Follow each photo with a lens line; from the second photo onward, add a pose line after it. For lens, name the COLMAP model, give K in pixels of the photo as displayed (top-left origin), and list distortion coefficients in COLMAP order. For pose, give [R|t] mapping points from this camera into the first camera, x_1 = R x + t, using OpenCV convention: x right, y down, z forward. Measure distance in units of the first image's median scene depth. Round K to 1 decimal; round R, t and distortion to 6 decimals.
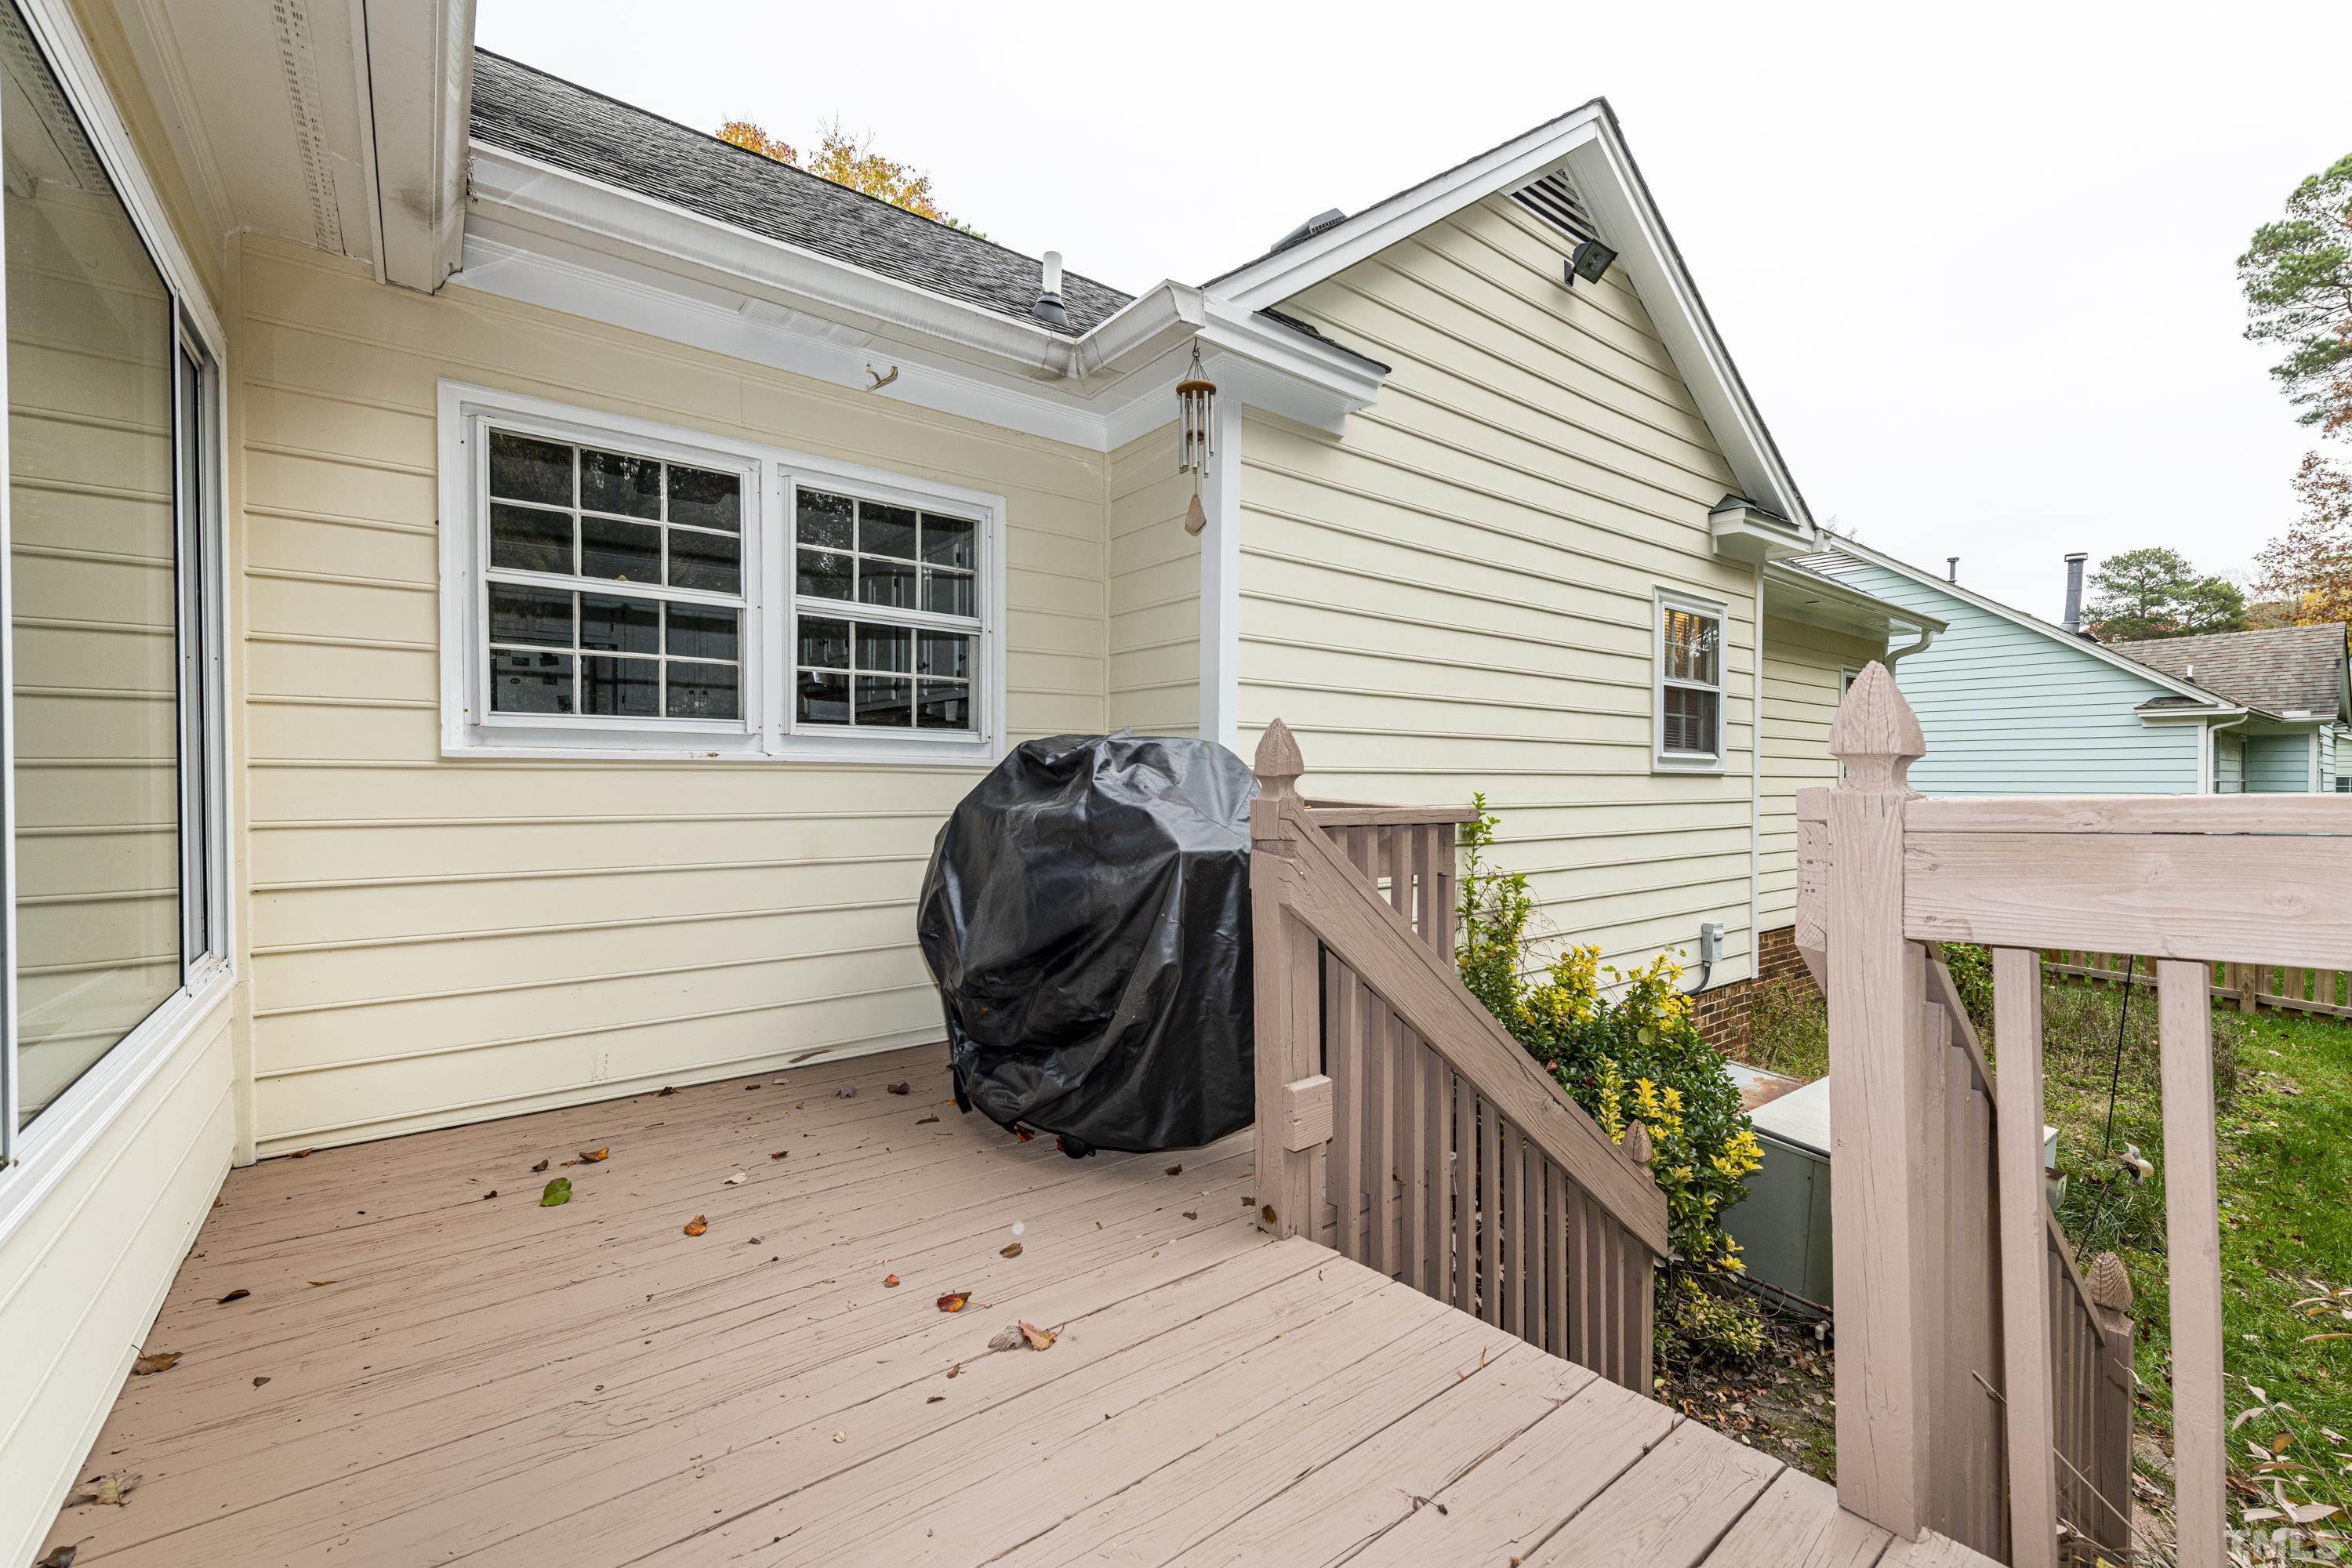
lens RADIAL K [[973.3, 0, 1170.3], [0, 973.3, 780.9], [0, 0, 1]] dist [0.017371, 0.000121]
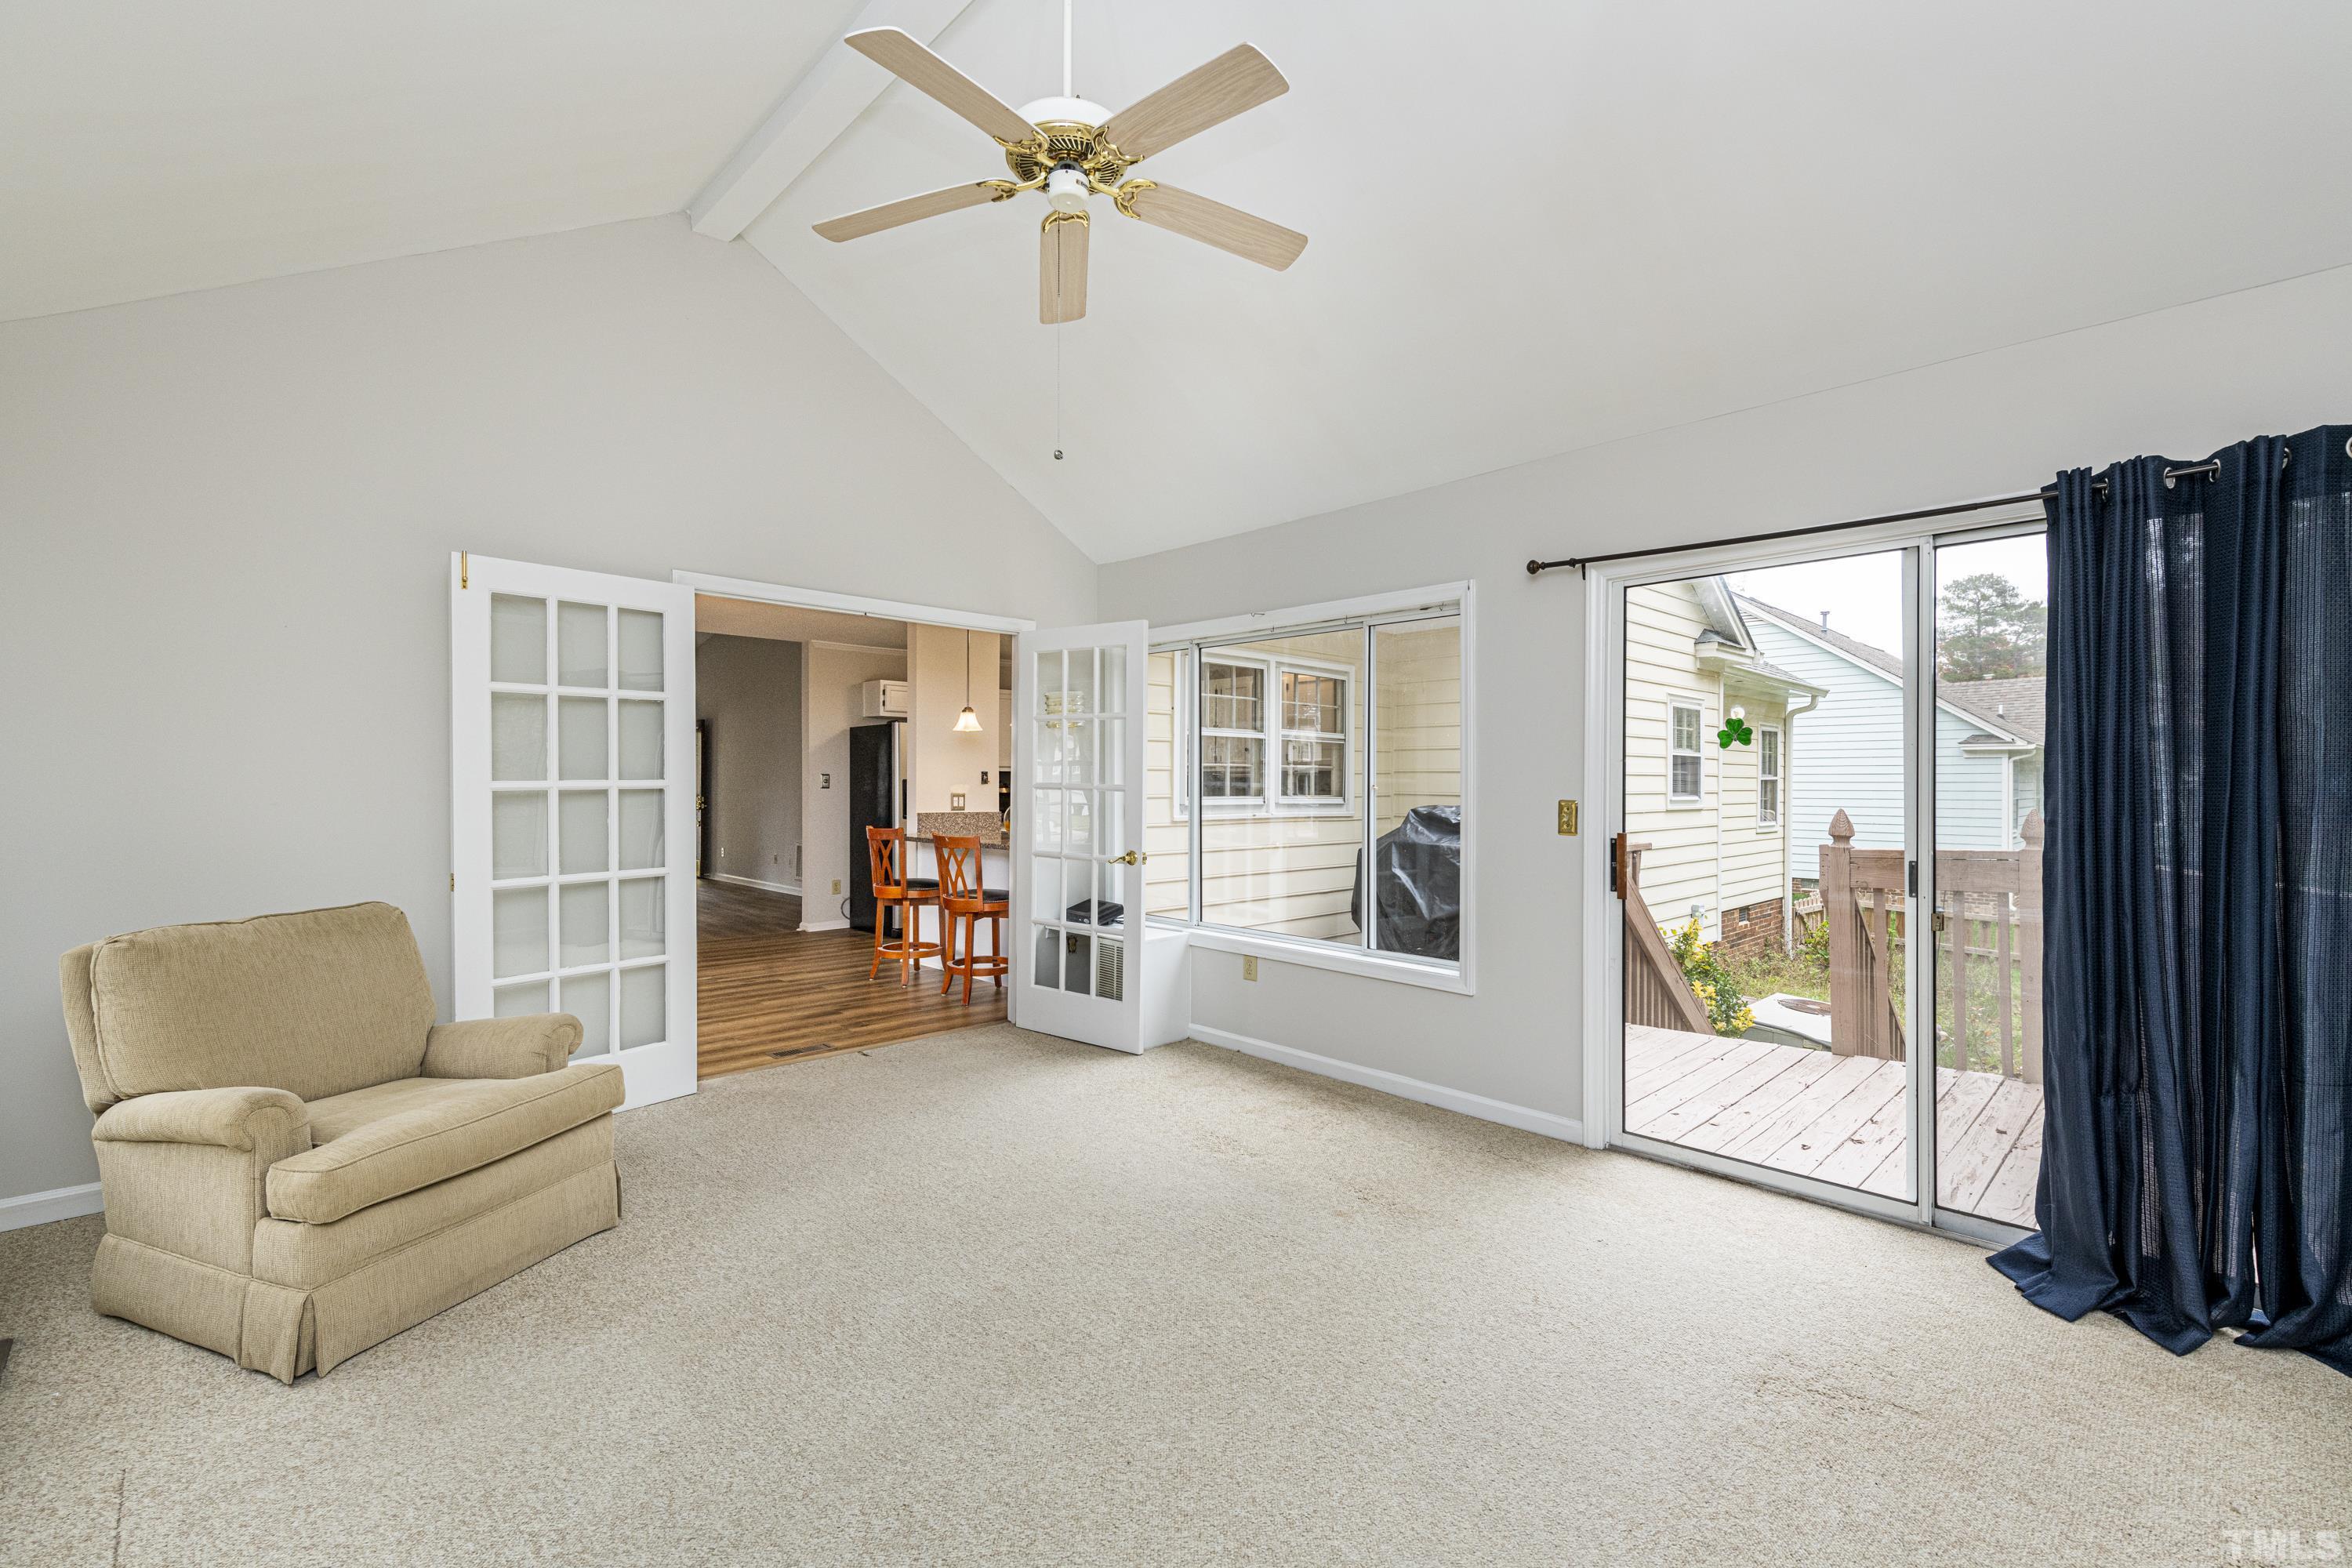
lens RADIAL K [[973.3, 0, 1181.8], [0, 973.3, 781.9], [0, 0, 1]] dist [0.017371, 0.000121]
pose [[0.995435, -0.000556, 0.095435, -0.412524], [0.001056, 0.999986, -0.005194, -0.043220], [-0.095431, 0.005271, 0.995422, -0.474968]]
